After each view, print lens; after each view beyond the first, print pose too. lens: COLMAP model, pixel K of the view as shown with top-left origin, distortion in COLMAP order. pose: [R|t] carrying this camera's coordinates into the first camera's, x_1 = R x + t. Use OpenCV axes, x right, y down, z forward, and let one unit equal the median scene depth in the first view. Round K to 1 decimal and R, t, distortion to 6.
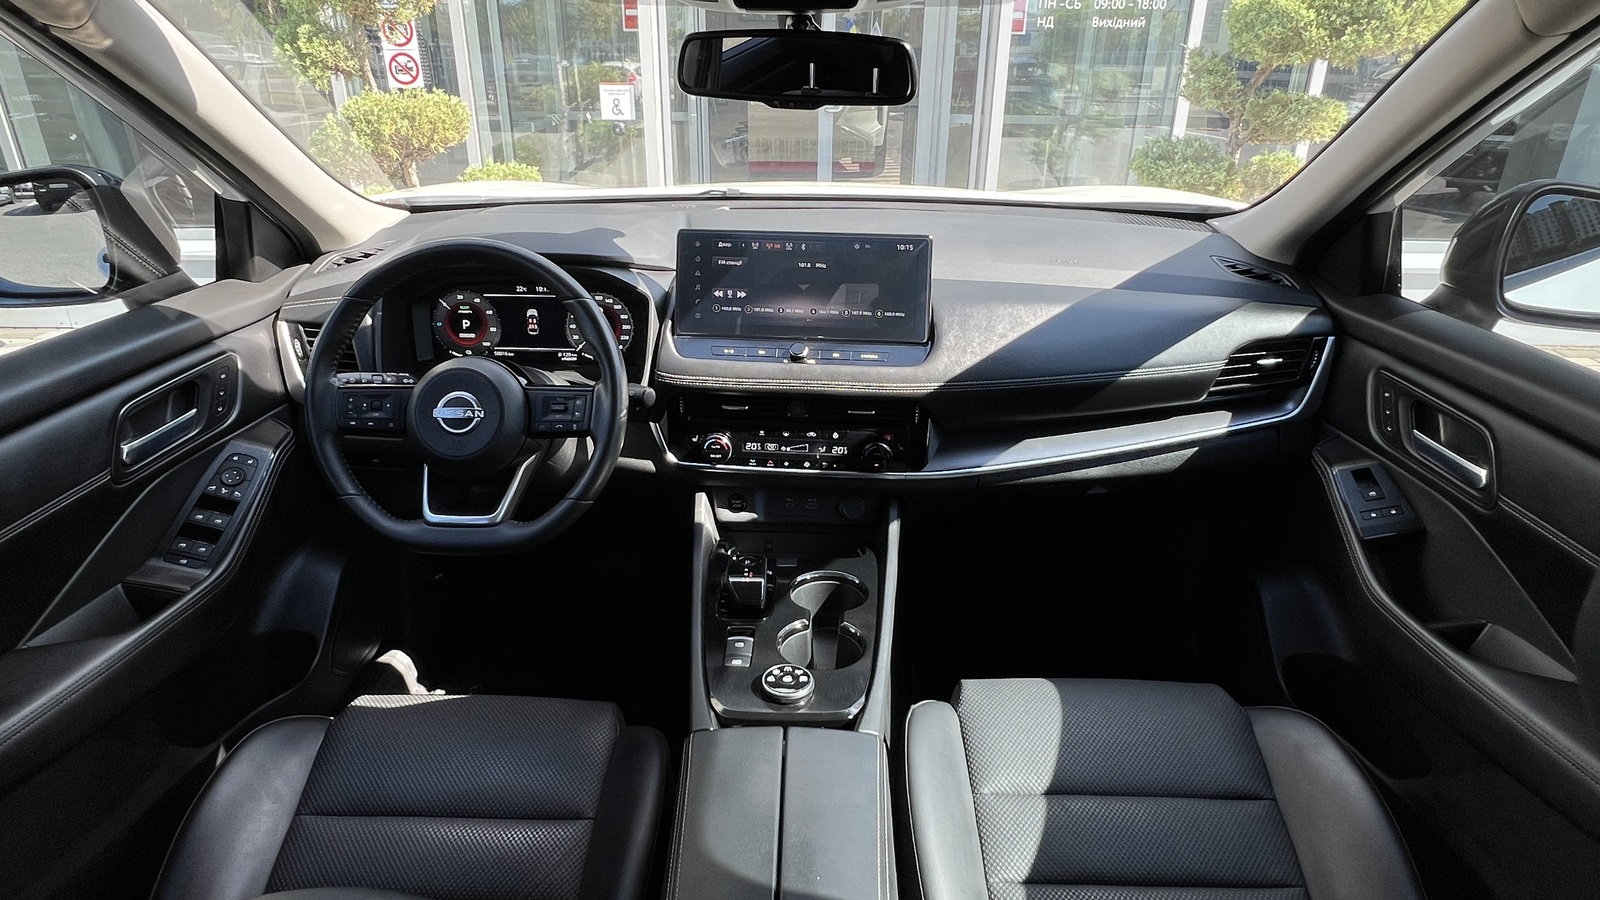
lens RADIAL K [[941.9, 0, 800.9], [0, 941.9, 448.8], [0, 0, 1]] dist [-0.007164, -0.003722]
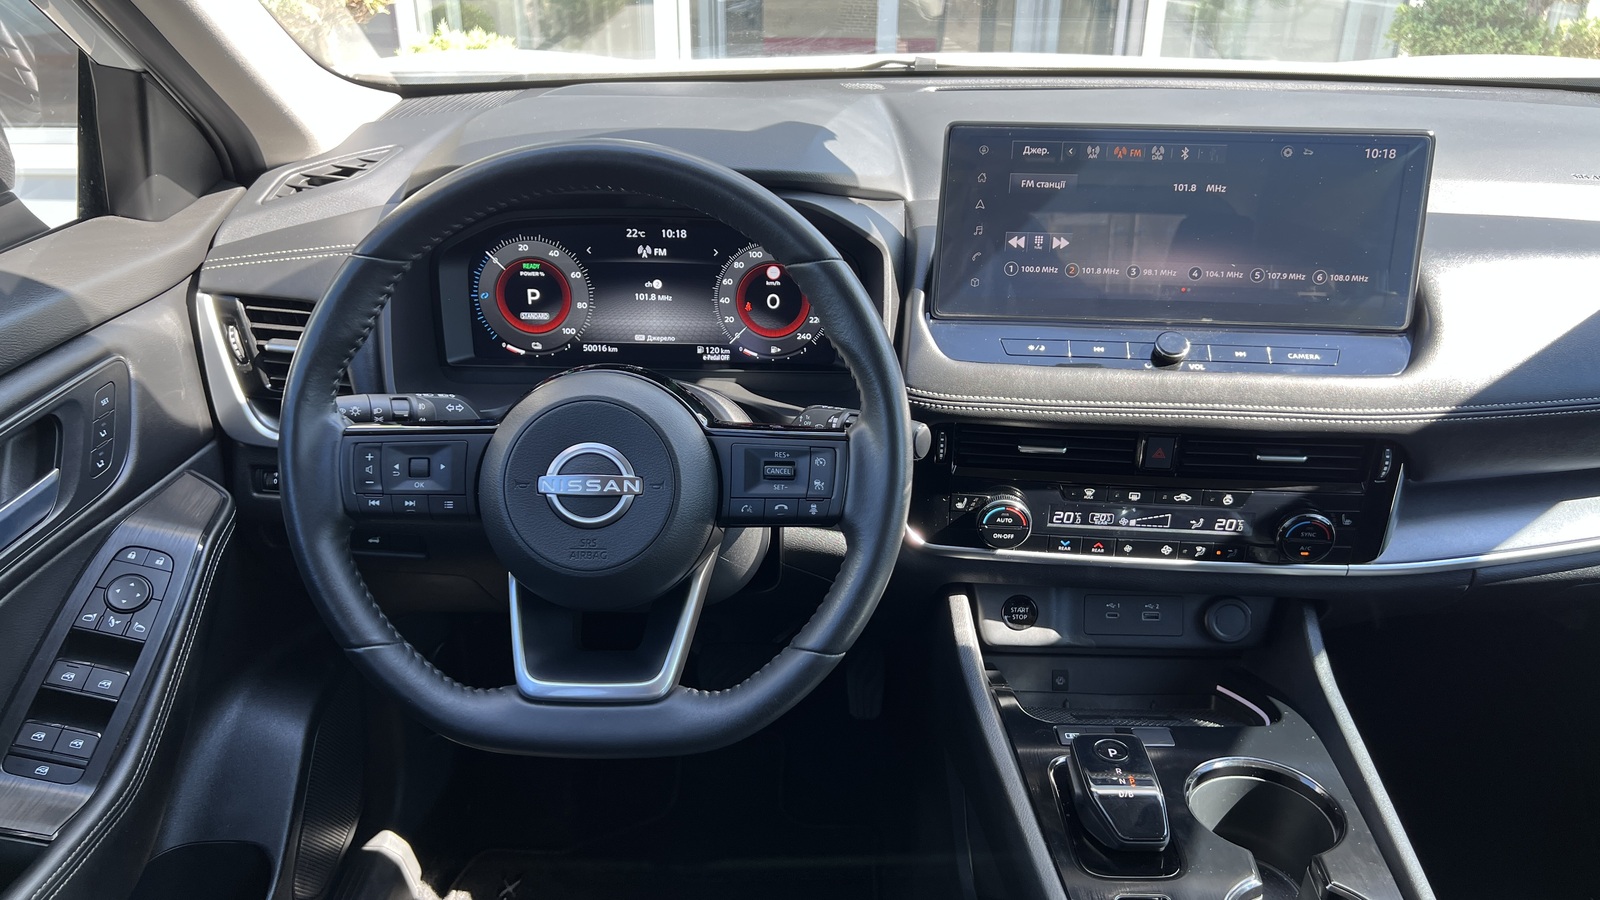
lens RADIAL K [[1210.1, 0, 798.0], [0, 1210.1, 451.4], [0, 0, 1]] dist [0.038323, -0.042519]
pose [[0.999961, -0.005379, 0.007043, -0.220383], [0.005185, 0.999614, 0.027293, -0.063483], [-0.007187, -0.027256, 0.999603, 0.296147]]
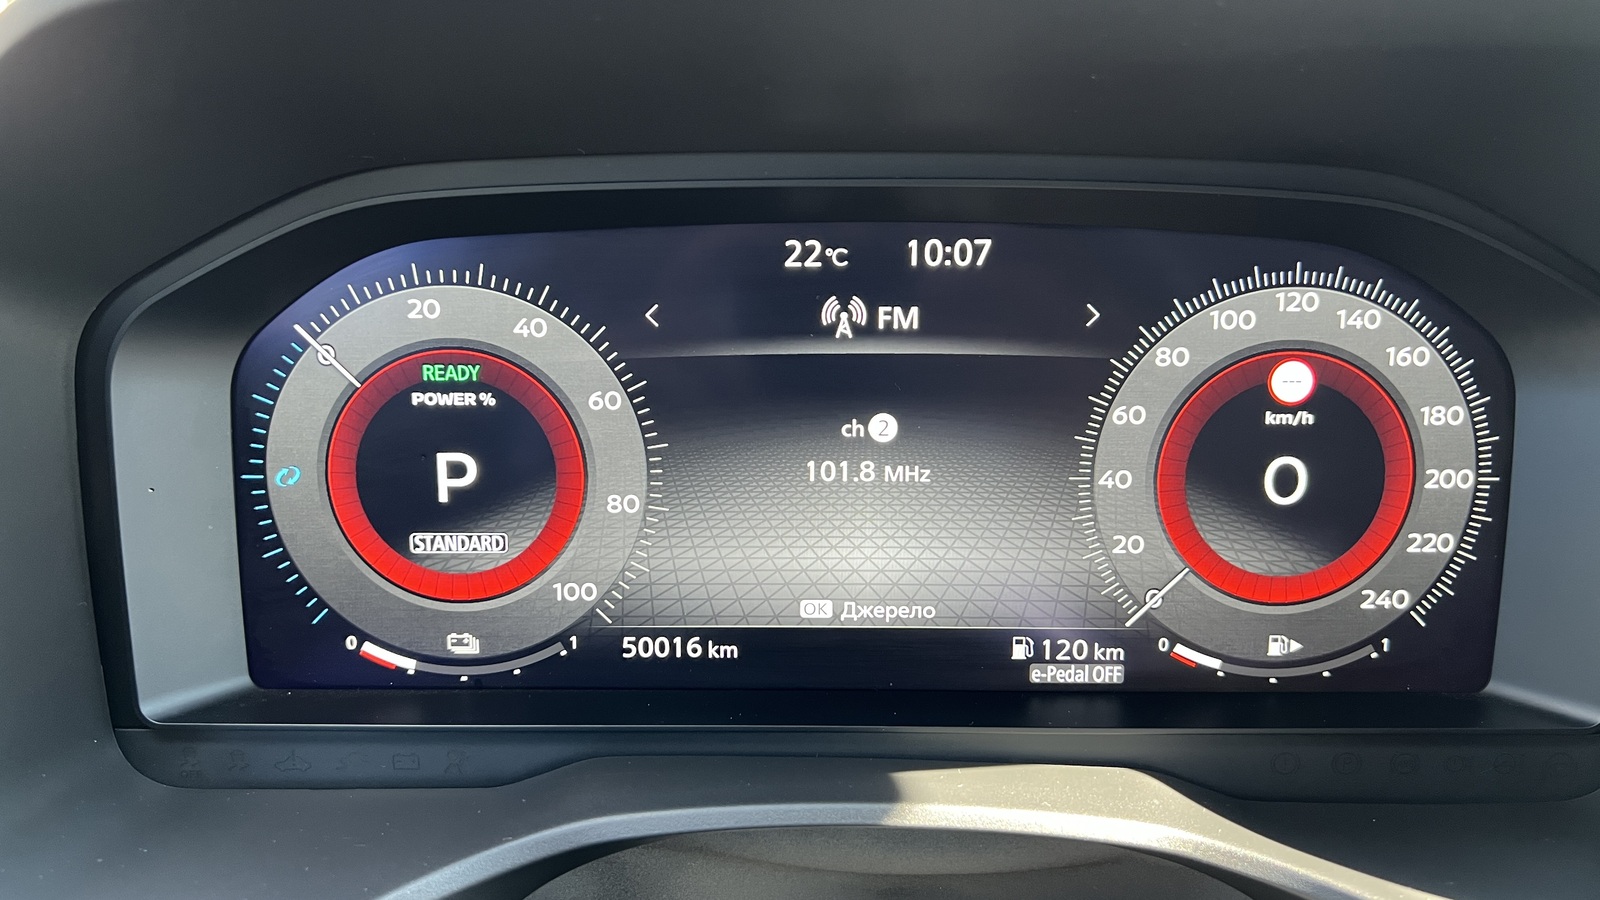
lens RADIAL K [[1210.1, 0, 786.2], [0, 1210.1, 452.7], [0, 0, 1]] dist [0.038323, -0.042519]
pose [[0.998967, -0.016883, 0.042182, -0.332410], [0.022686, 0.989733, -0.141116, -0.113794], [-0.039366, 0.141928, 0.989094, 0.853322]]
